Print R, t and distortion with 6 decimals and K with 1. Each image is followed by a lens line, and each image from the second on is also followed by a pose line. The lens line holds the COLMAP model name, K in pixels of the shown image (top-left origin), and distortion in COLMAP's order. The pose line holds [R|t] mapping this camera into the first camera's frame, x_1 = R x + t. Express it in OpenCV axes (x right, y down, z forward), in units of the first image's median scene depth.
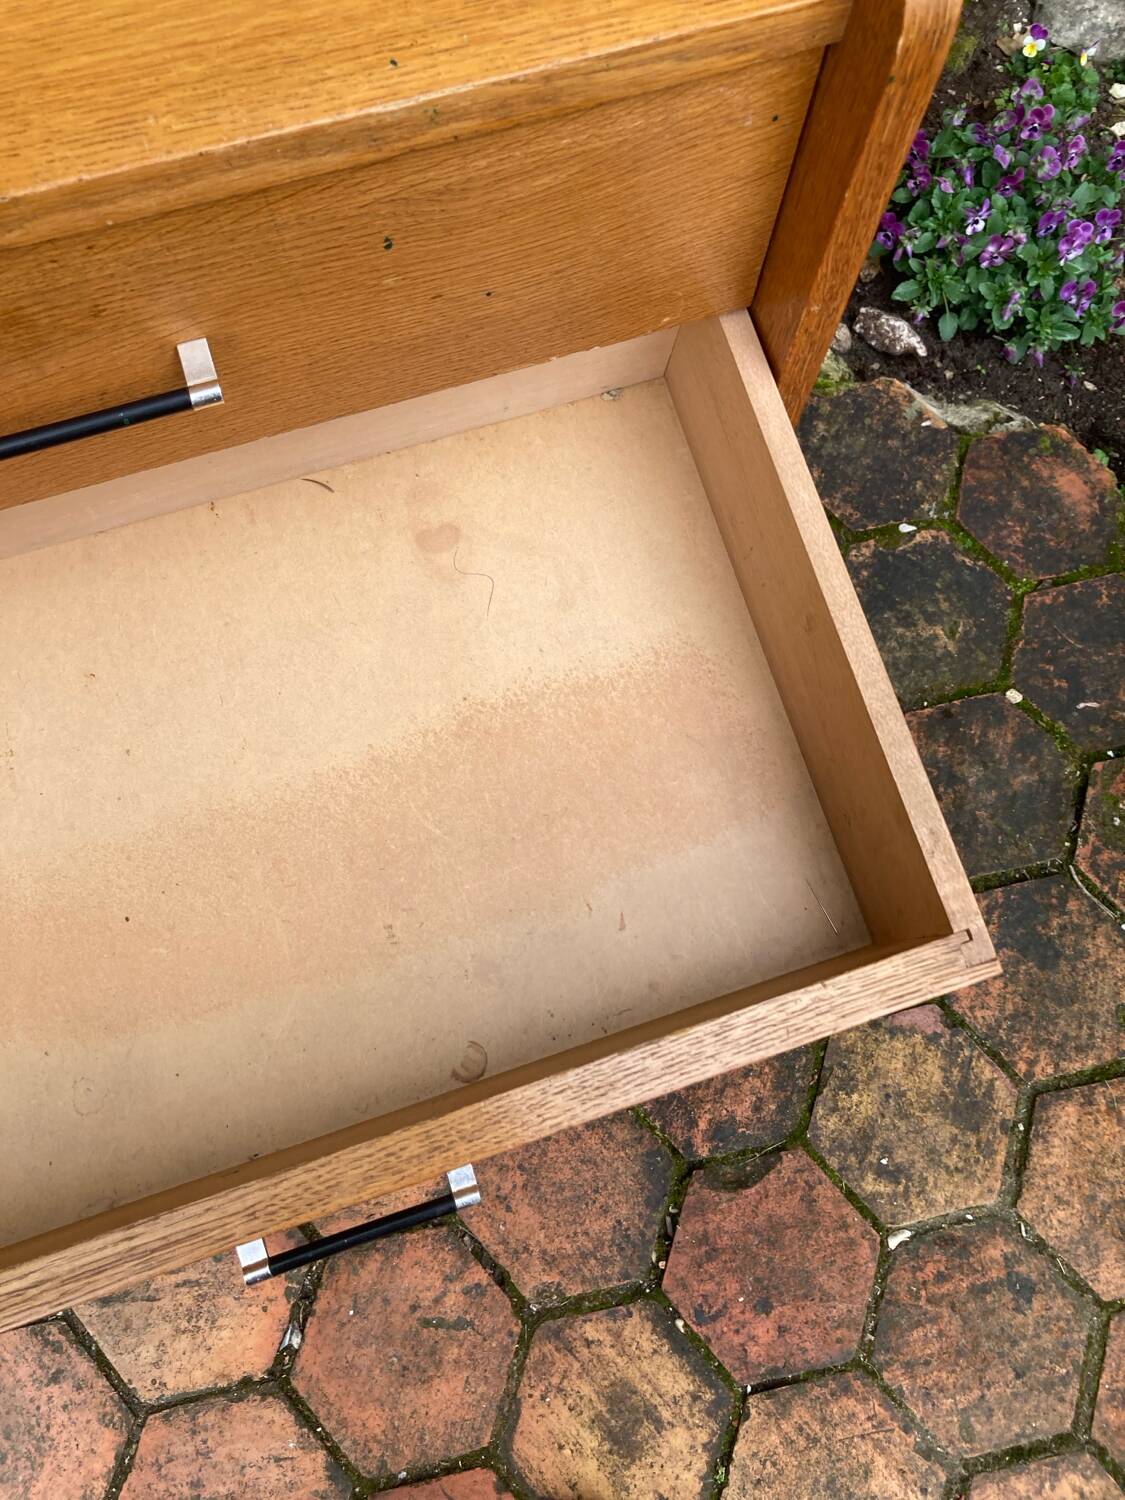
lens RADIAL K [[1247.1, 0, 553.7], [0, 1247.1, 743.1], [0, 0, 1]] dist [0.018963, -0.016721]
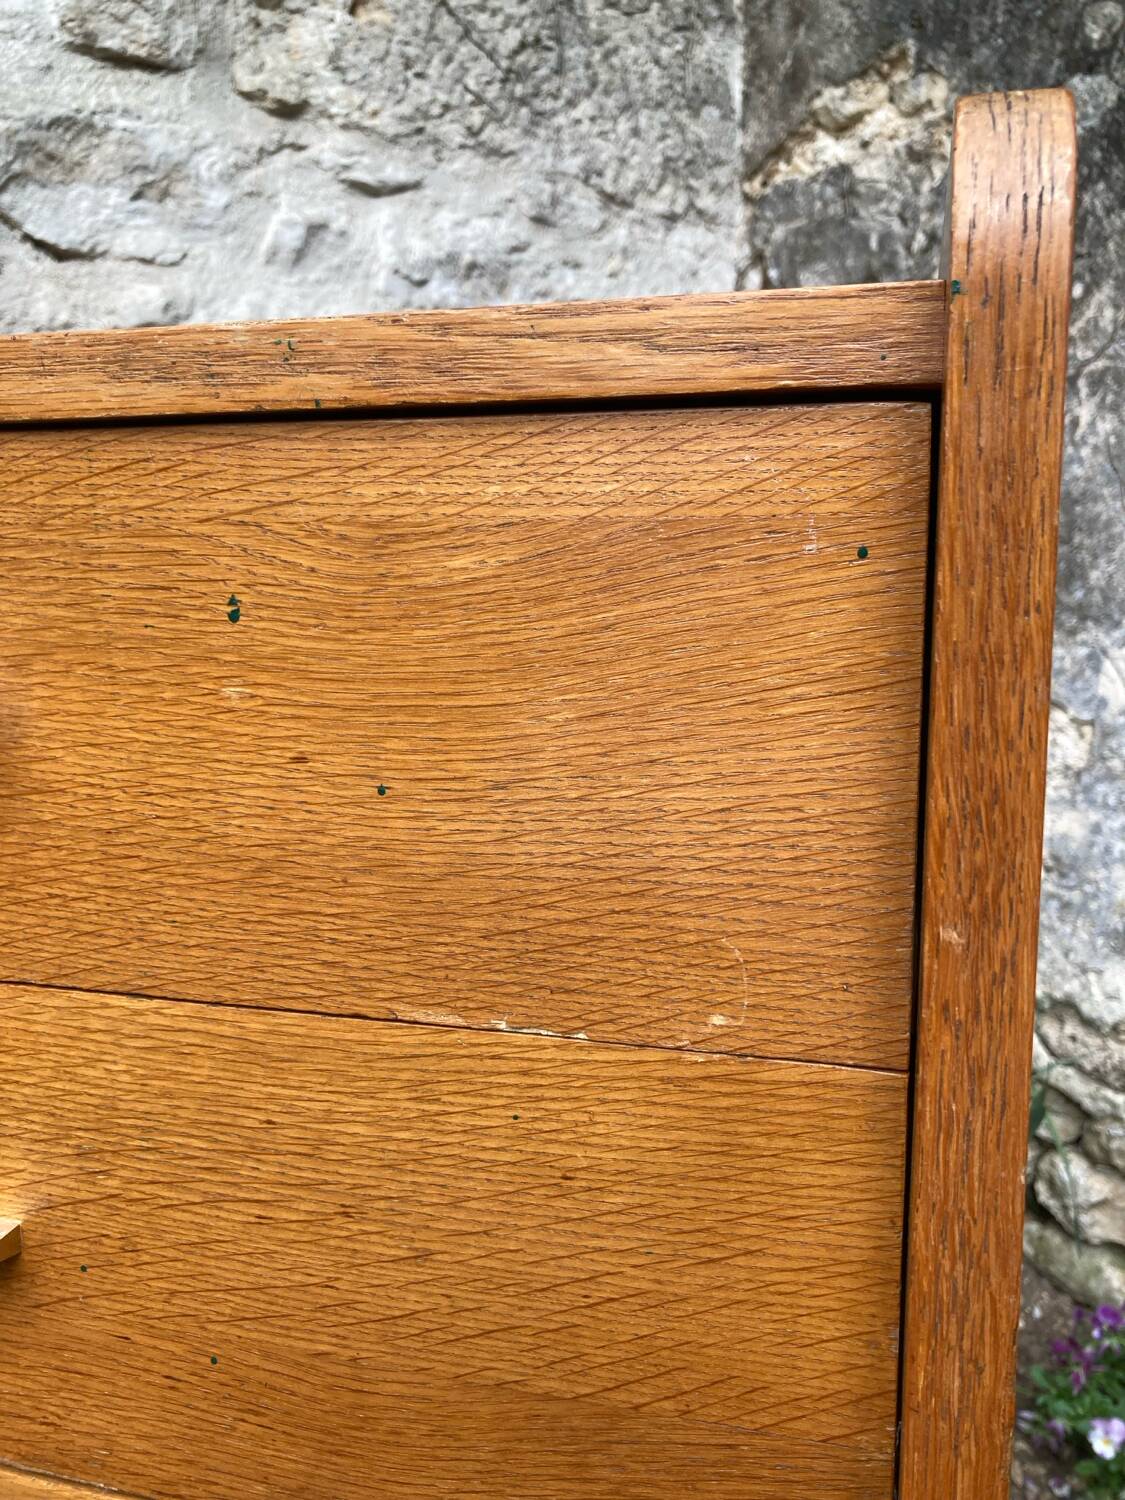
lens RADIAL K [[1247.1, 0, 580.2], [0, 1247.1, 731.2], [0, 0, 1]] dist [0.018963, -0.016721]
pose [[0.833165, 0.033796, -0.551991, 0.169366], [-0.516910, 0.402372, -0.755579, 0.016923], [0.196570, 0.914852, 0.352712, 0.366374]]
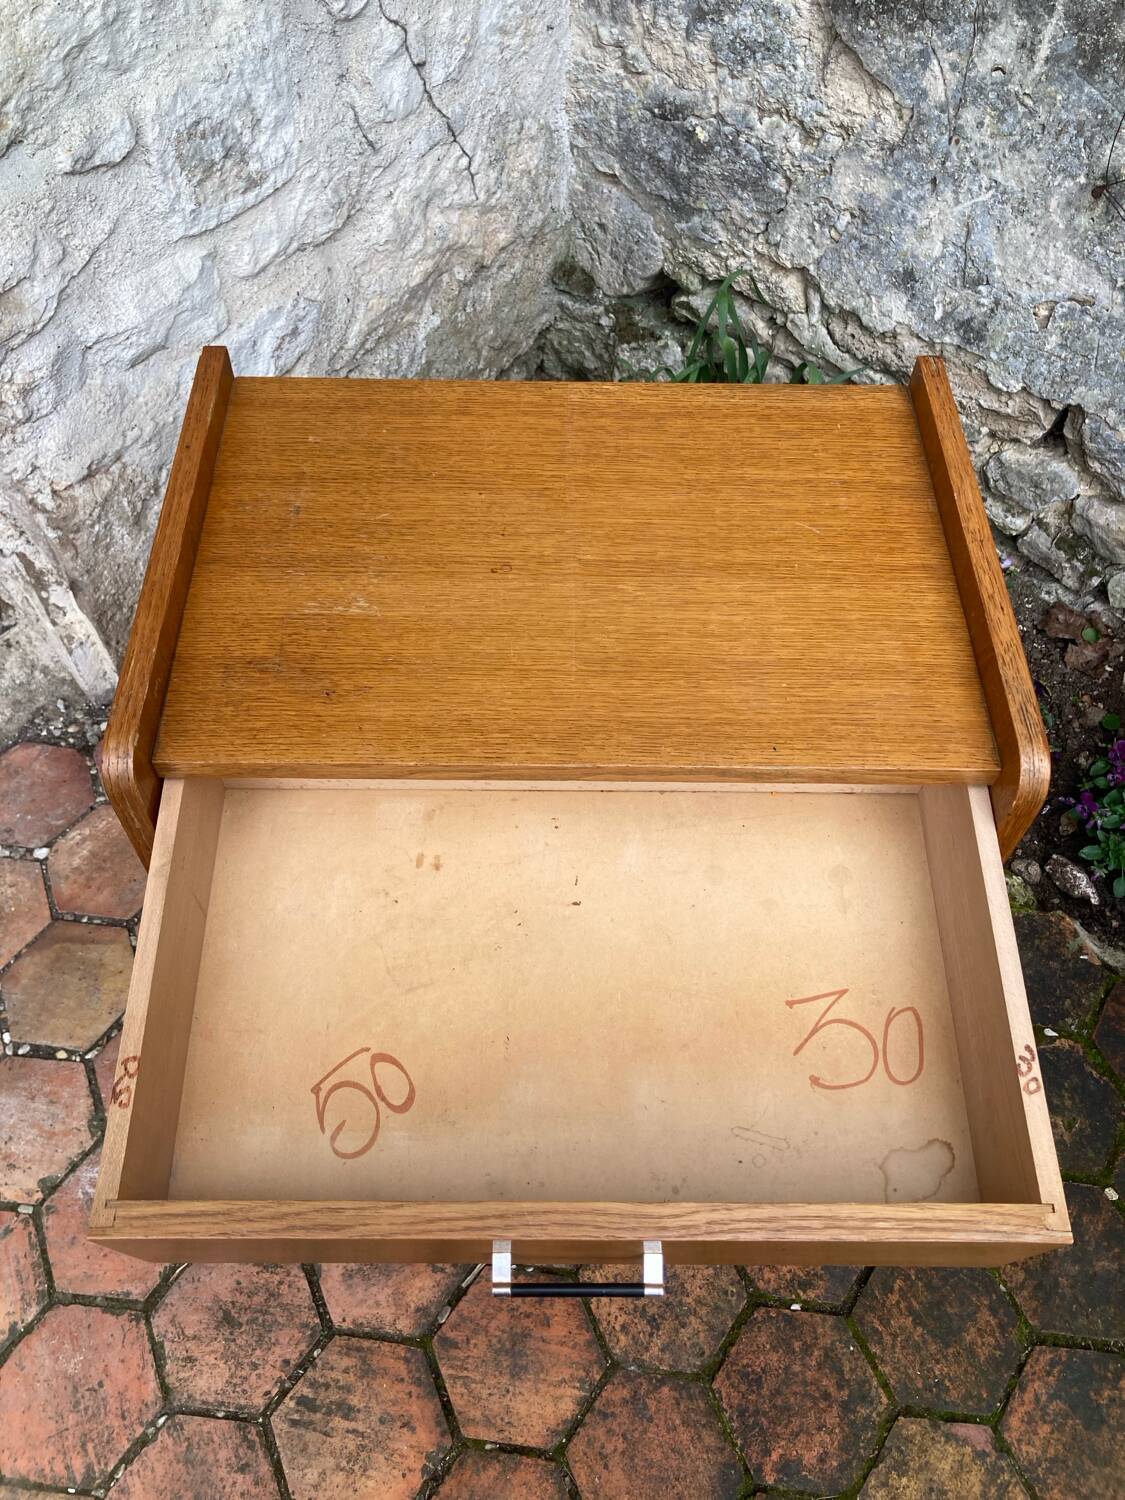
lens RADIAL K [[1247.1, 0, 547.7], [0, 1247.1, 738.8], [0, 0, 1]] dist [0.018963, -0.016721]
pose [[0.946061, 0.255647, -0.199031, -0.027390], [-0.302707, 0.916437, -0.261746, 0.048836], [0.115485, 0.307876, 0.944392, -0.412251]]
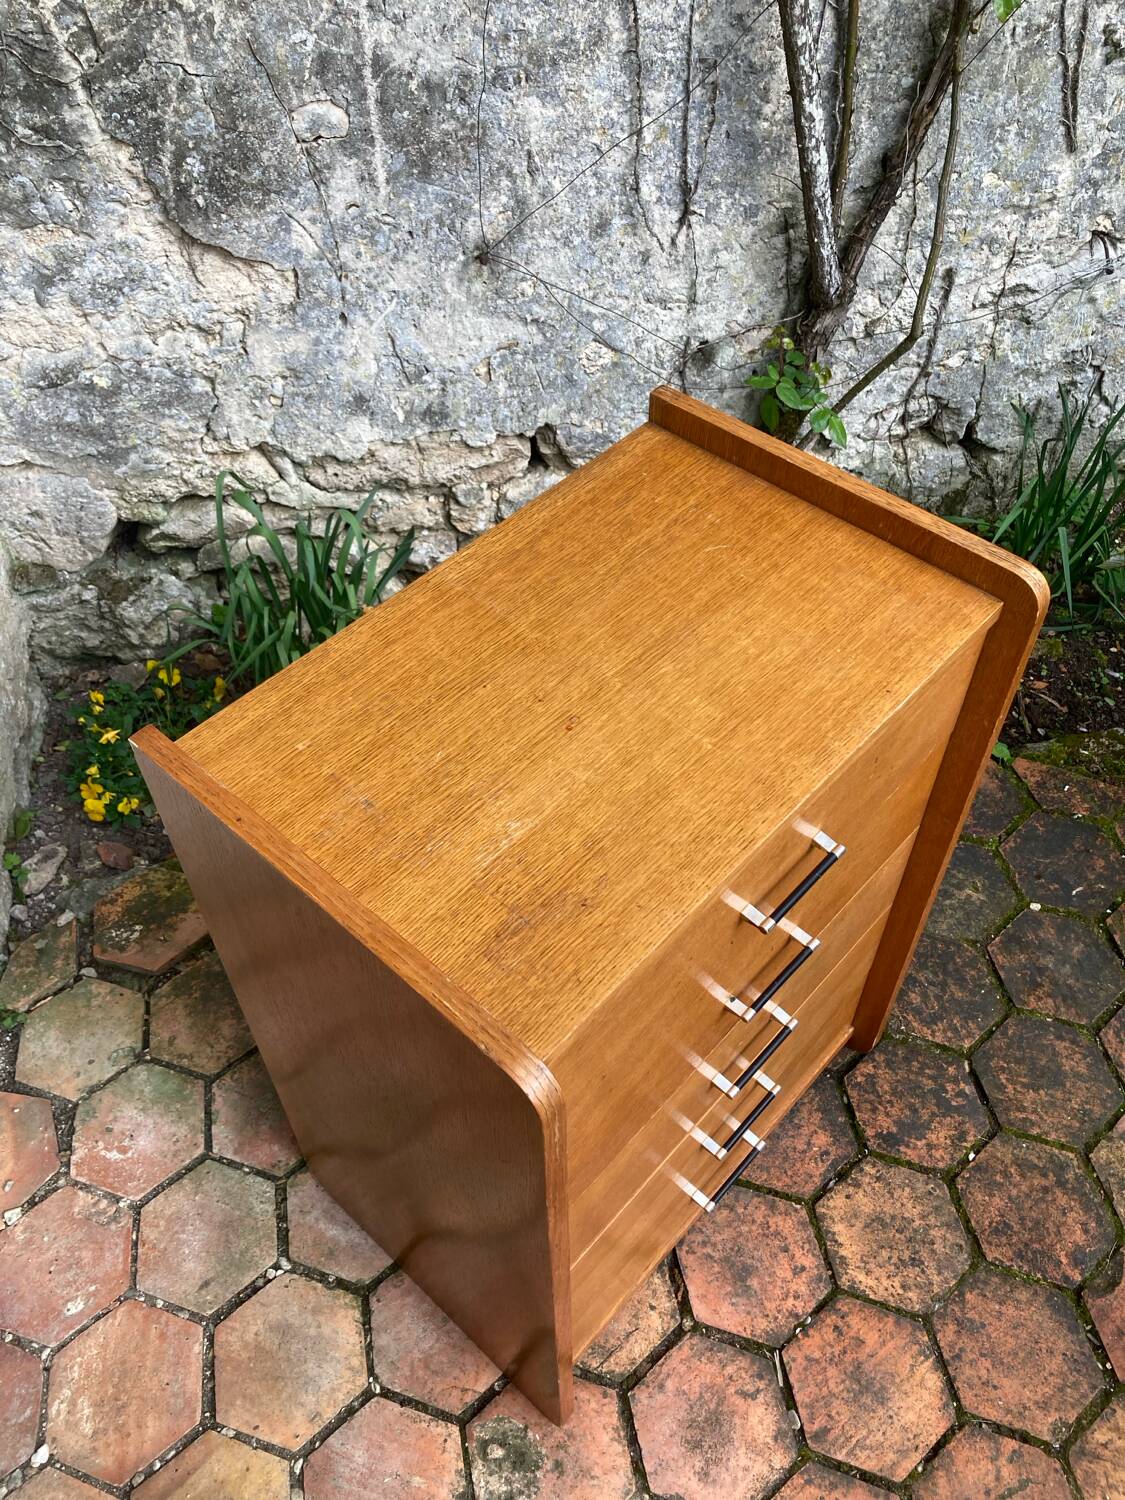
lens RADIAL K [[1247.1, 0, 568.0], [0, 1247.1, 743.8], [0, 0, 1]] dist [0.018963, -0.016721]
pose [[0.876361, -0.390783, 0.281568, -0.534201], [0.469185, 0.824774, -0.315615, 0.014302], [-0.108893, 0.408700, 0.906149, -0.433471]]
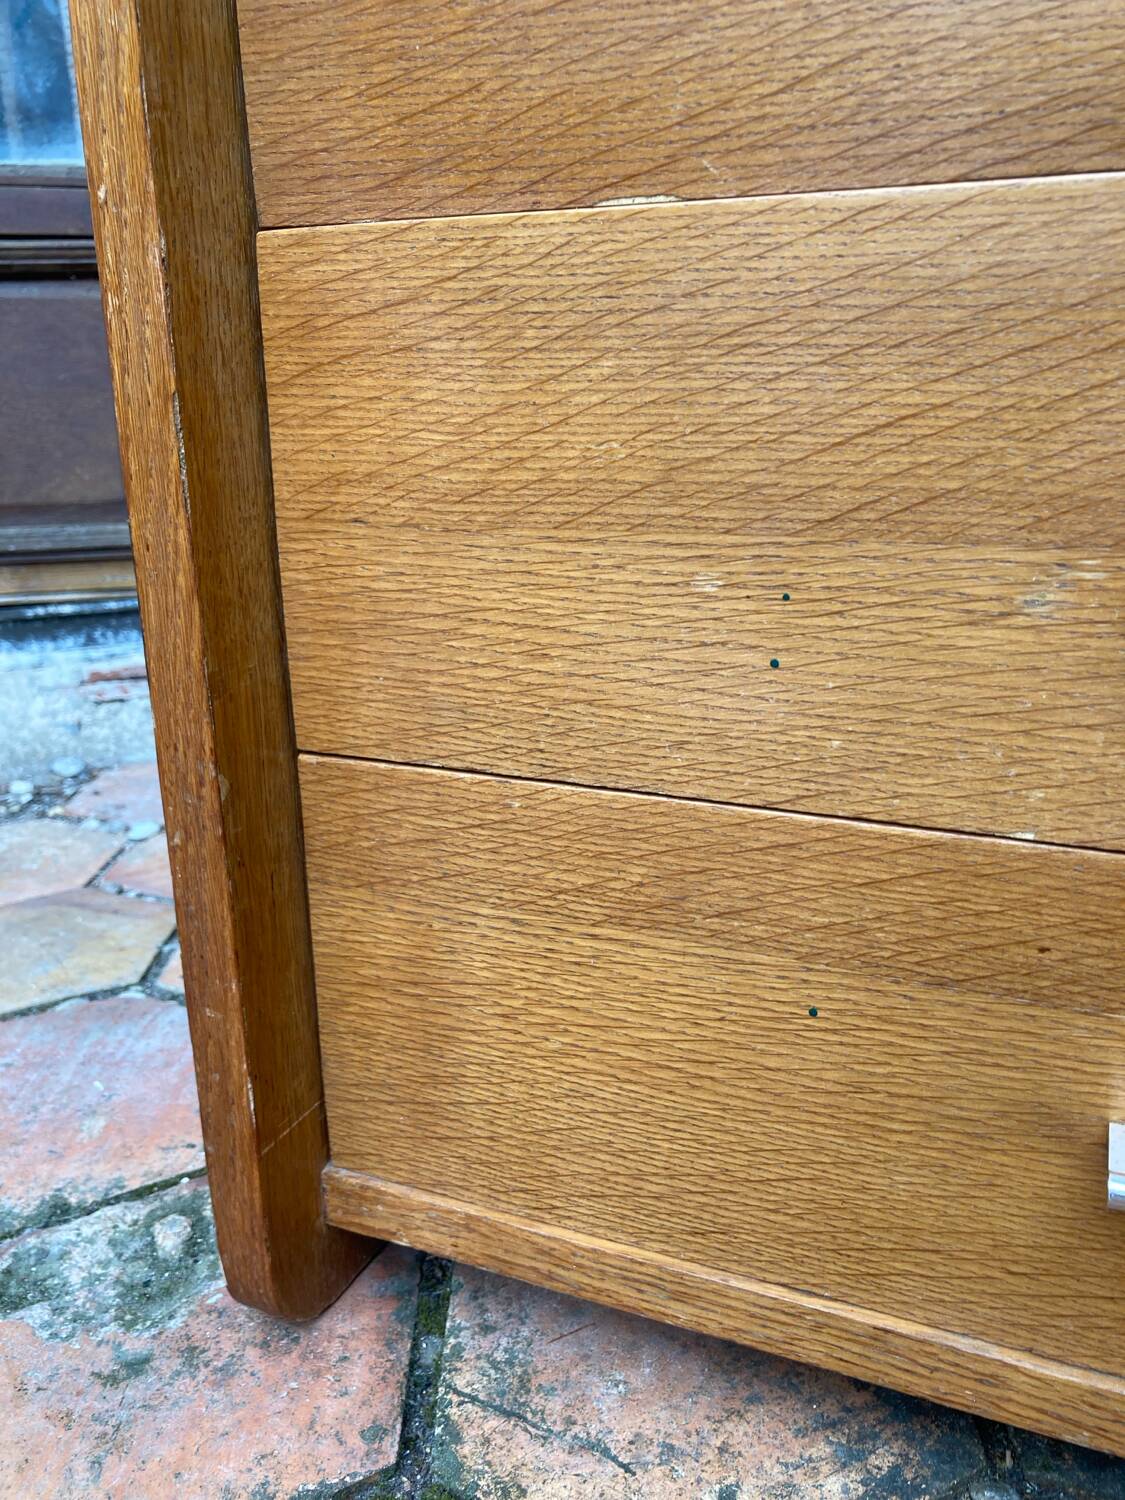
lens RADIAL K [[1247.1, 0, 568.1], [0, 1247.1, 761.2], [0, 0, 1]] dist [0.018963, -0.016721]
pose [[0.737554, 0.151476, -0.658080, -0.147954], [-0.630056, 0.505024, -0.589899, 0.261152], [0.242991, 0.849709, 0.467921, 0.709461]]
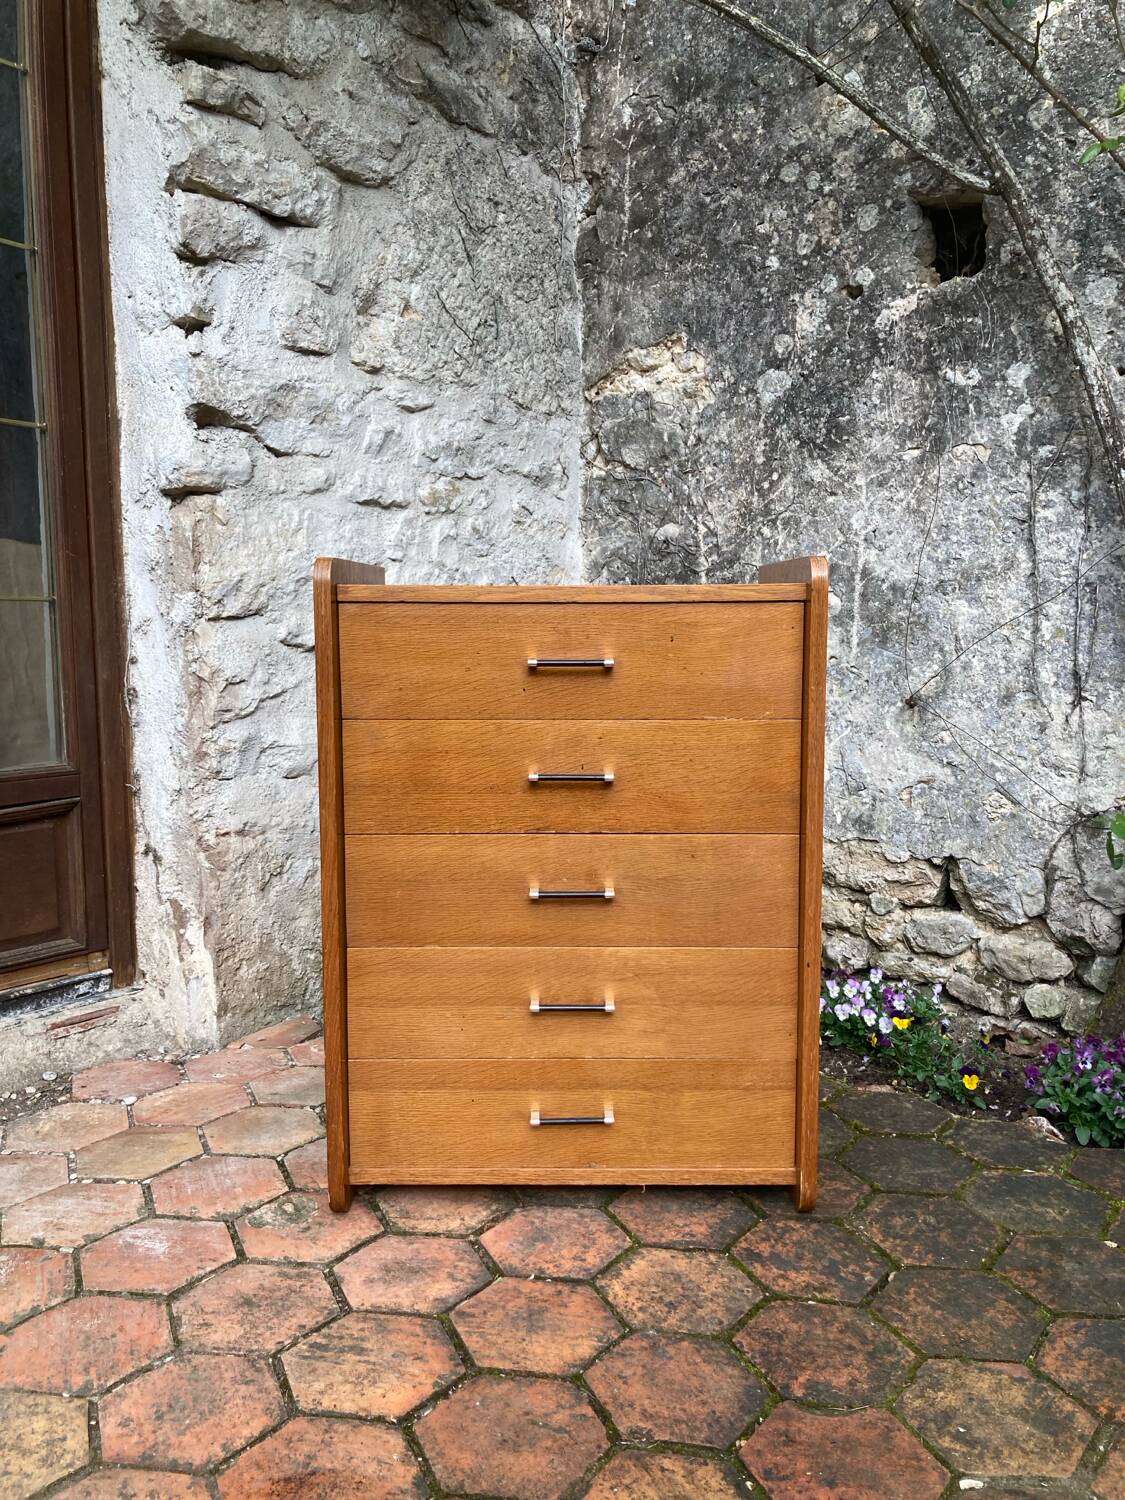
lens RADIAL K [[1247.1, 0, 565.5], [0, 1247.1, 724.4], [0, 0, 1]] dist [0.018963, -0.016721]
pose [[0.944105, -0.006148, -0.329588, 0.304904], [-0.301151, 0.390547, -0.869932, 1.169382], [0.134068, 0.920563, 0.366866, -0.030566]]
